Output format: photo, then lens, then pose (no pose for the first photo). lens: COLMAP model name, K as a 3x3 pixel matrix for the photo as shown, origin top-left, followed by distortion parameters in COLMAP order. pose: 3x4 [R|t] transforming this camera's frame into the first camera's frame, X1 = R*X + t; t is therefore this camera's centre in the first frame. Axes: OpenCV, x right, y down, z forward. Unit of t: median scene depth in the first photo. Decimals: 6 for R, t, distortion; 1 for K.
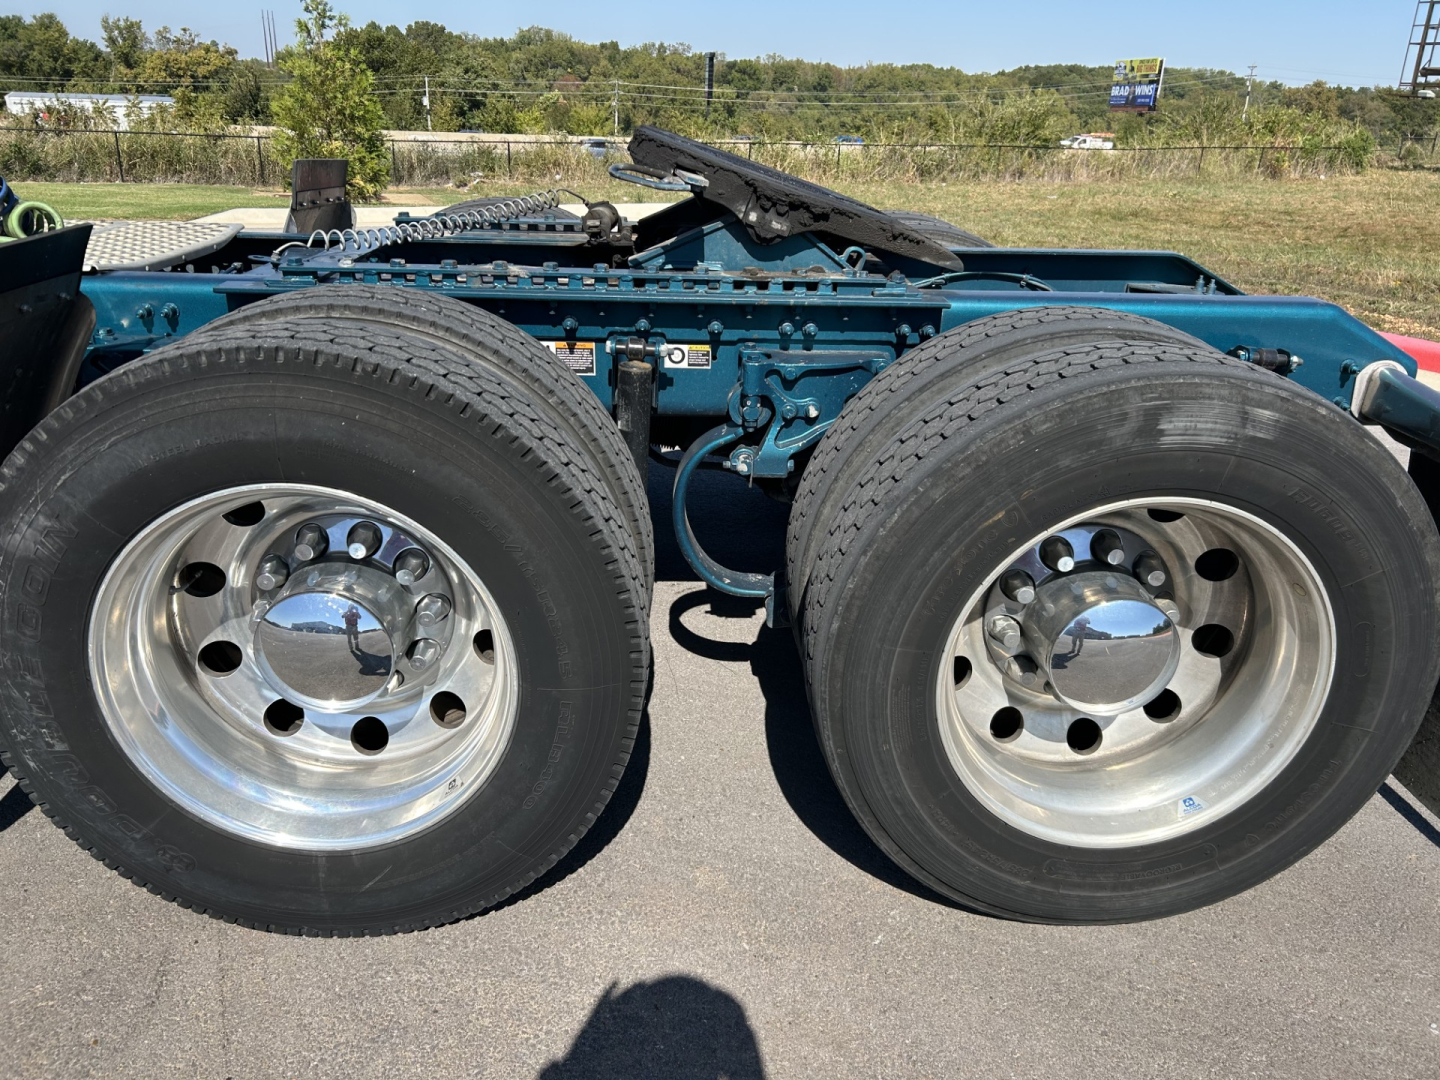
lens RADIAL K [[1077.1, 0, 720.0], [0, 1077.1, 540.0], [0, 0, 1]] dist [0.039618, -0.048505]
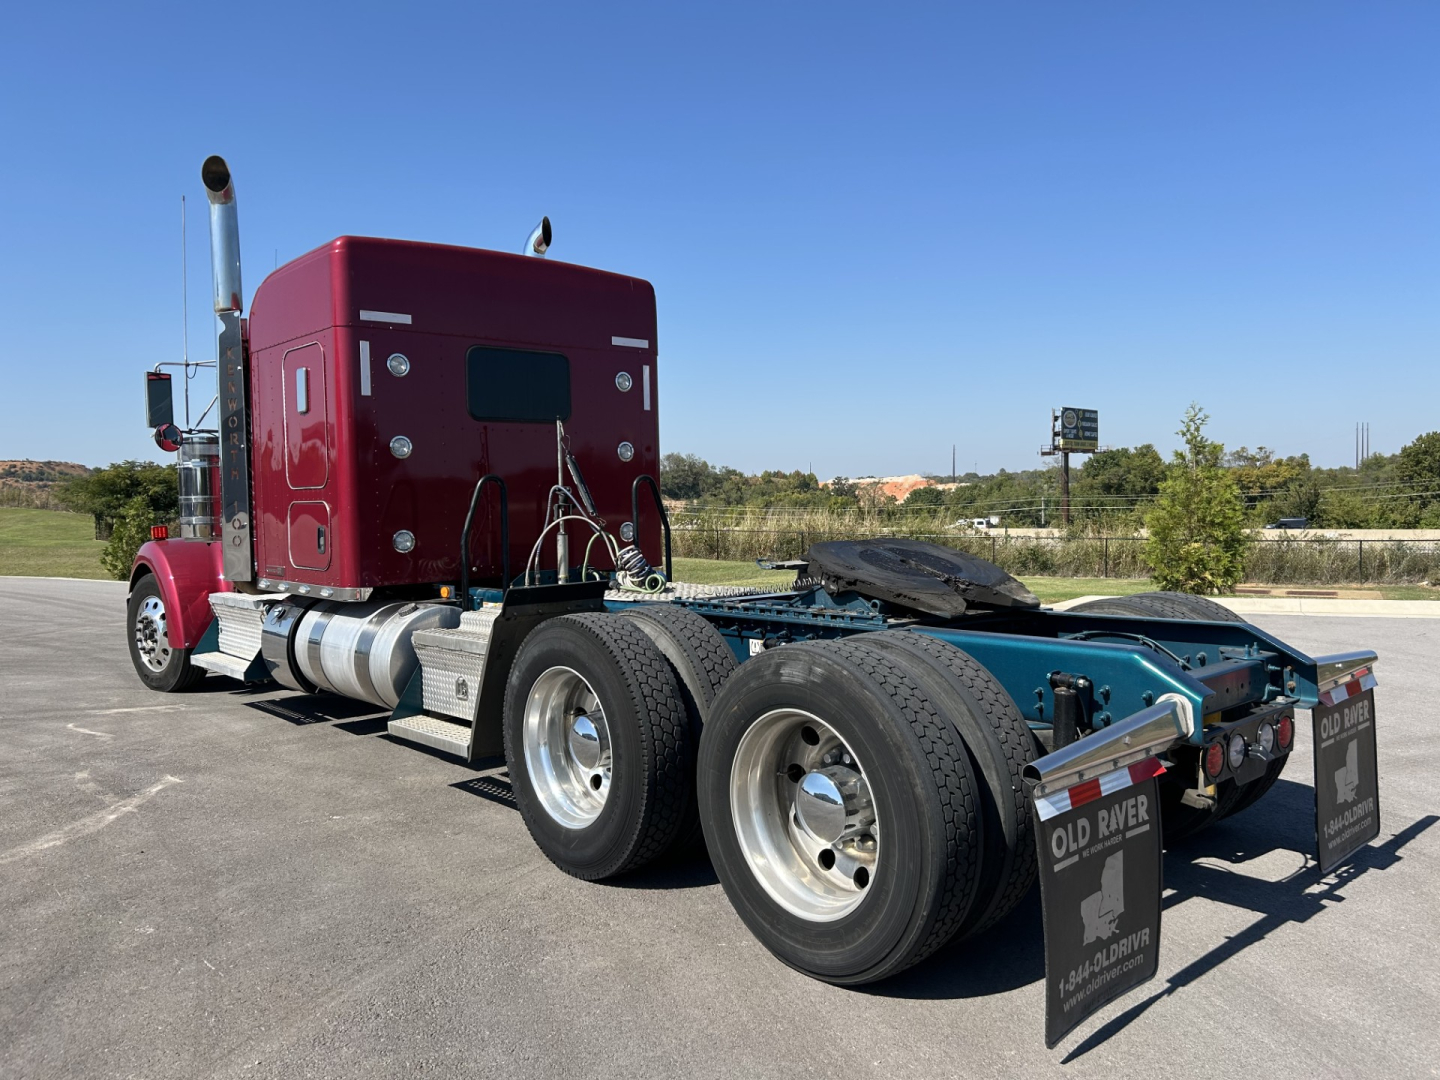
lens RADIAL K [[1077.1, 0, 720.0], [0, 1077.1, 540.0], [0, 0, 1]] dist [0.039618, -0.048505]
pose [[0.617981, -0.018226, -0.785981, 0.243118], [-0.256679, 0.940272, -0.223619, 0.019074], [0.743112, 0.339937, 0.576392, -0.048538]]
